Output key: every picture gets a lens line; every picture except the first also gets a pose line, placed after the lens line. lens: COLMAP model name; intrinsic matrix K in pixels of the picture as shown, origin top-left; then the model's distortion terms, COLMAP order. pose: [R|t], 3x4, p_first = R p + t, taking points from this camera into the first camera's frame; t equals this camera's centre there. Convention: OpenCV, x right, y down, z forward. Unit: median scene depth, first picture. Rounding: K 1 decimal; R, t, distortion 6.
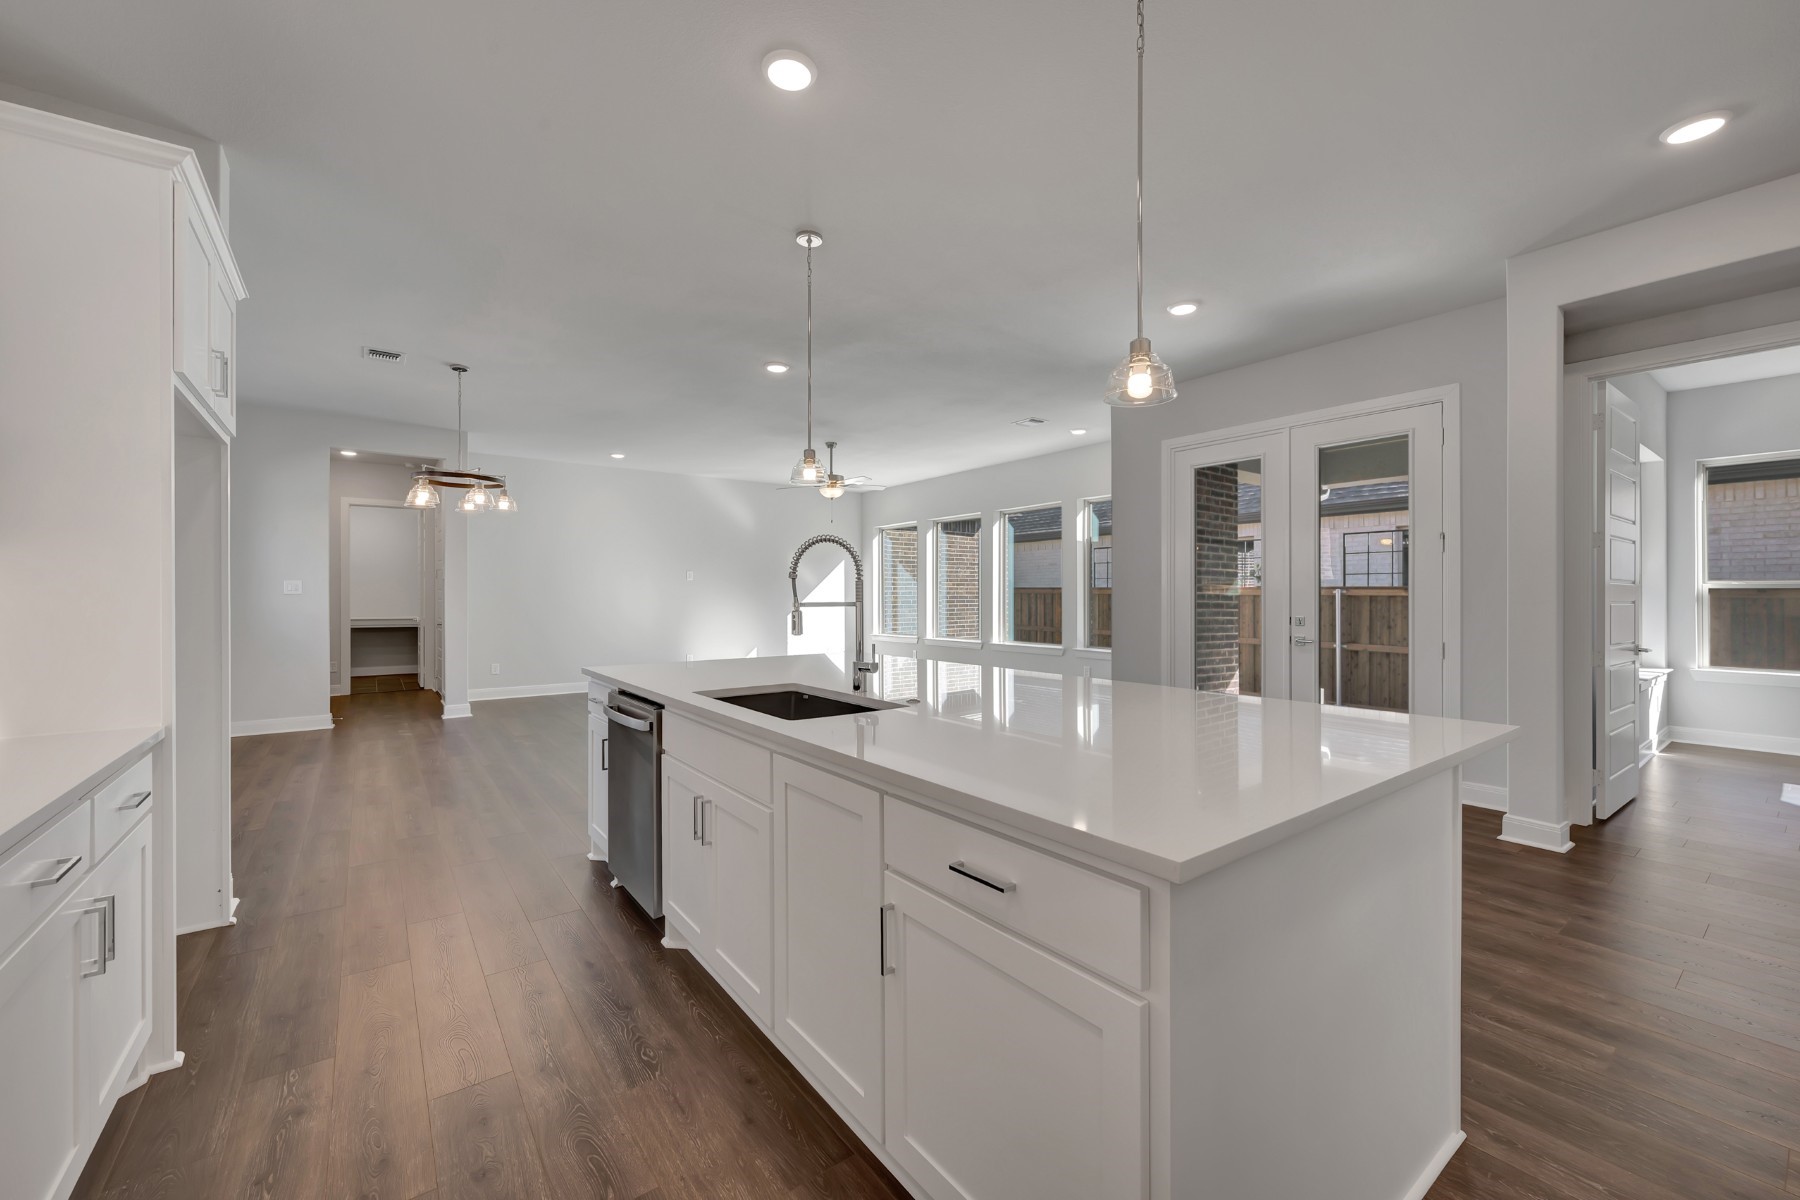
lens RADIAL K [[710.3, 0, 906.2], [0, 710.3, 593.3], [0, 0, 1]] dist [-0.003037, 0.001243]
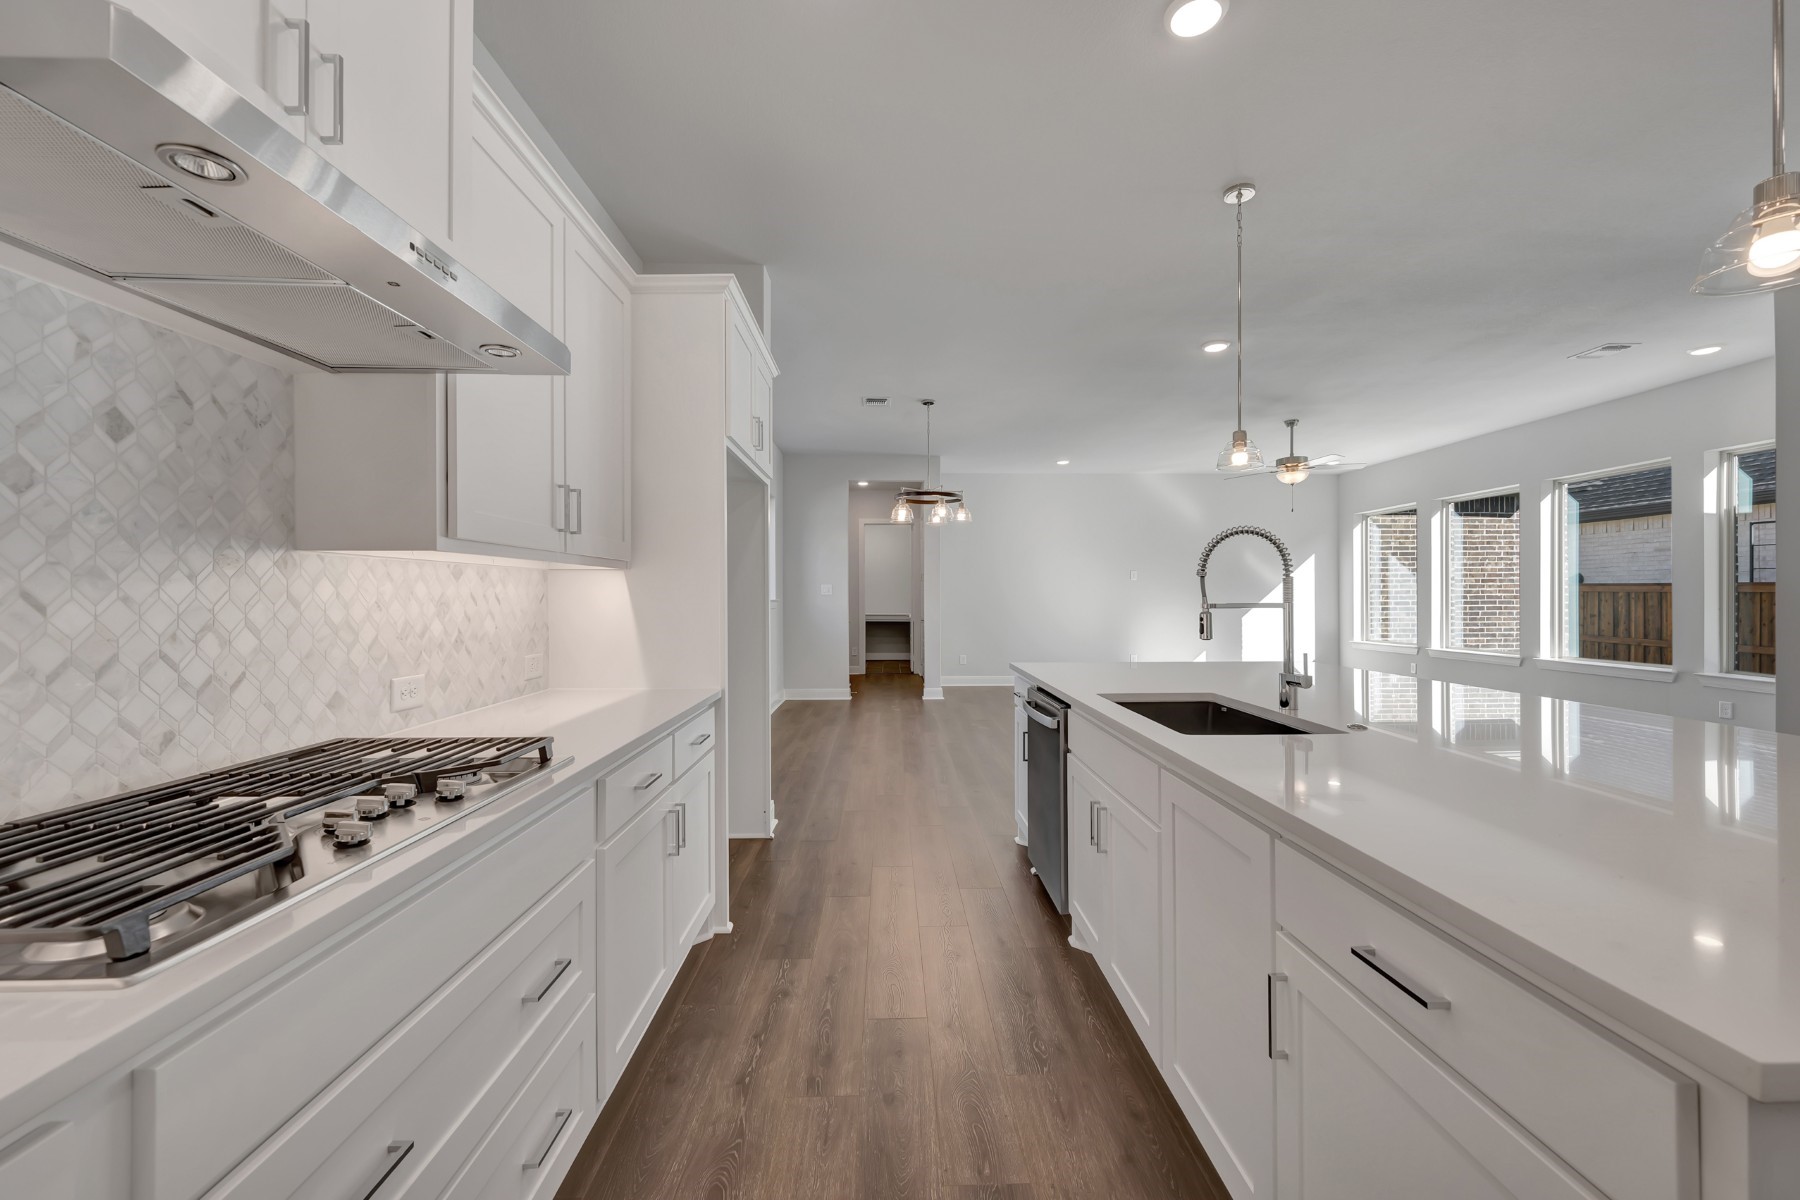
lens RADIAL K [[710.3, 0, 908.6], [0, 710.3, 596.0], [0, 0, 1]] dist [-0.003037, 0.001243]
pose [[0.814305, -0.001409, -0.580436, 0.055028], [0.003696, 0.999989, 0.002757, -0.000204], [0.580426, -0.004391, 0.814301, 0.048229]]
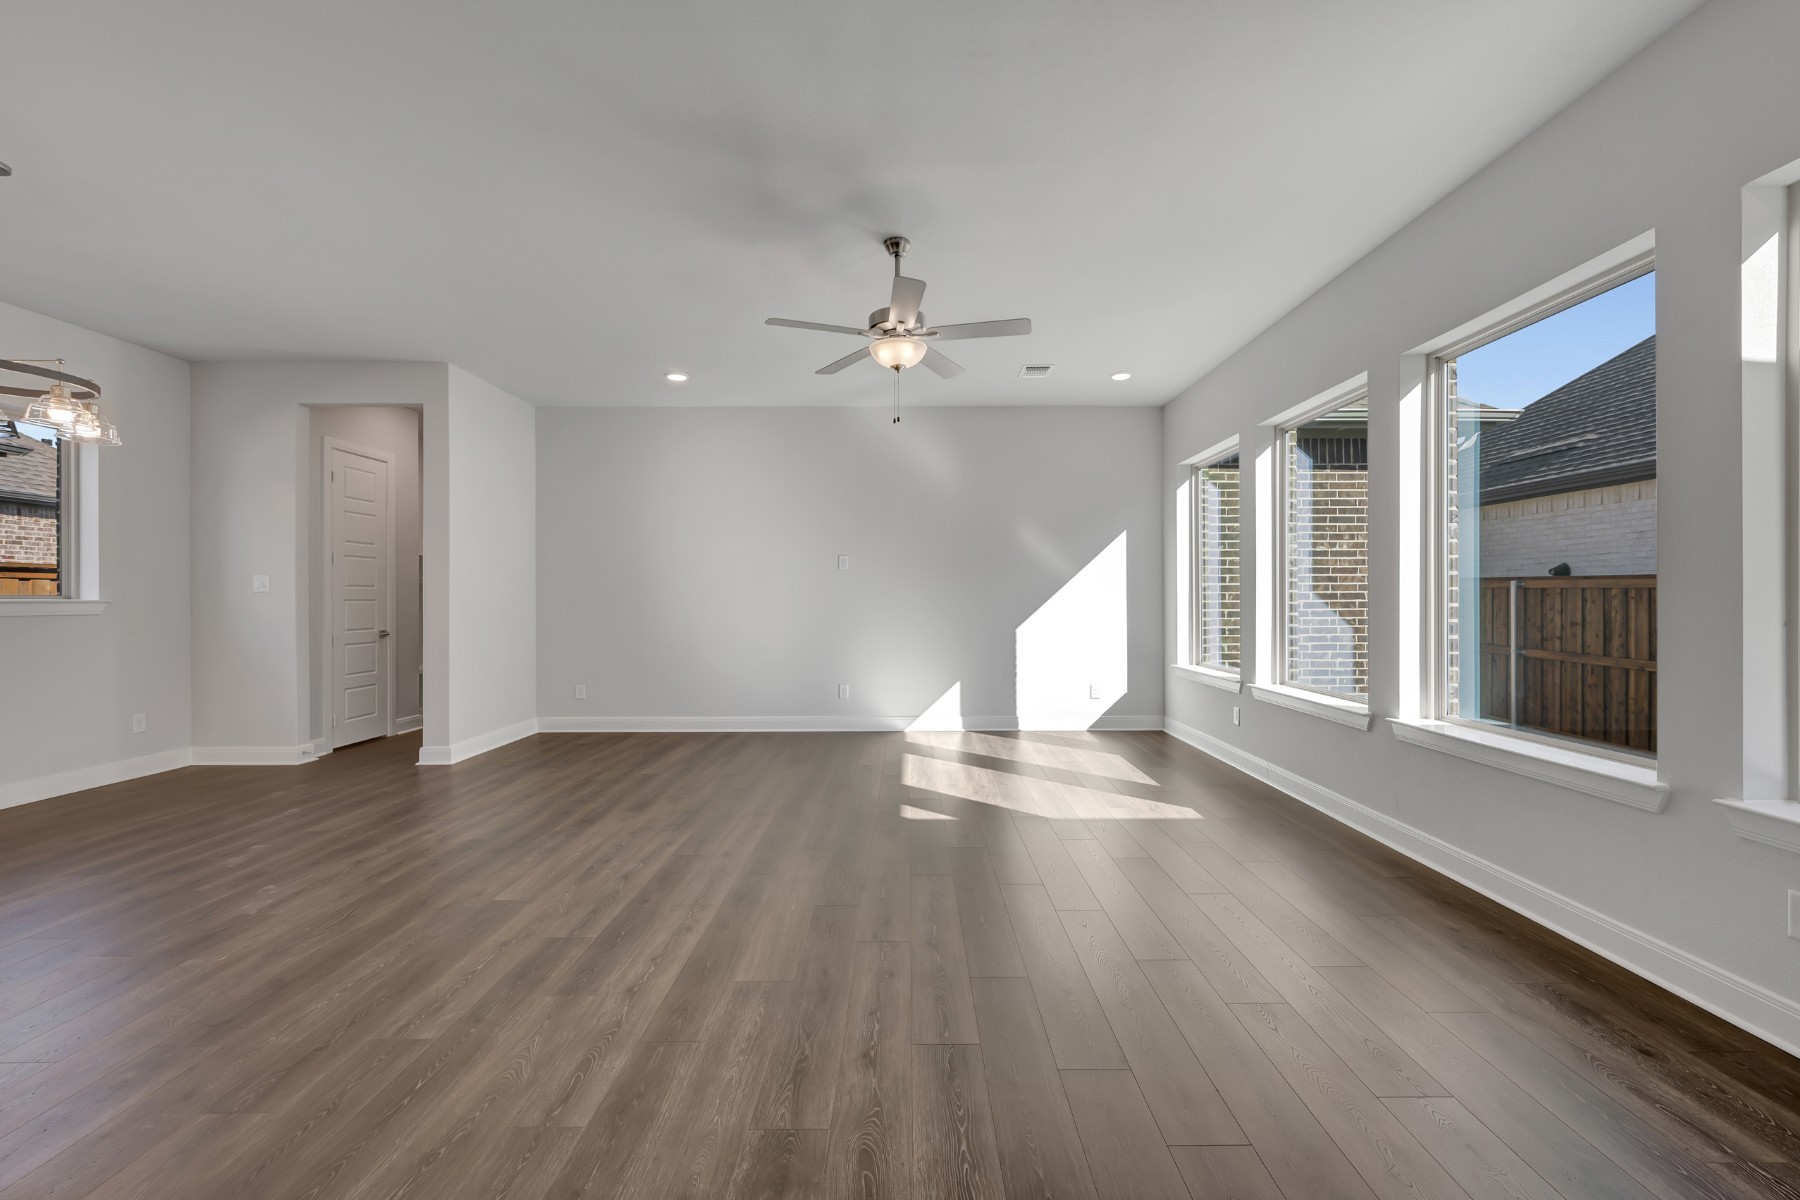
lens RADIAL K [[710.3, 0, 902.0], [0, 710.3, 597.9], [0, 0, 1]] dist [-0.003037, 0.001243]
pose [[0.796466, 0.000293, -0.604683, 0.506641], [0.004089, 0.999974, 0.005870, 0.013753], [0.604670, -0.007148, 0.796444, 2.019810]]
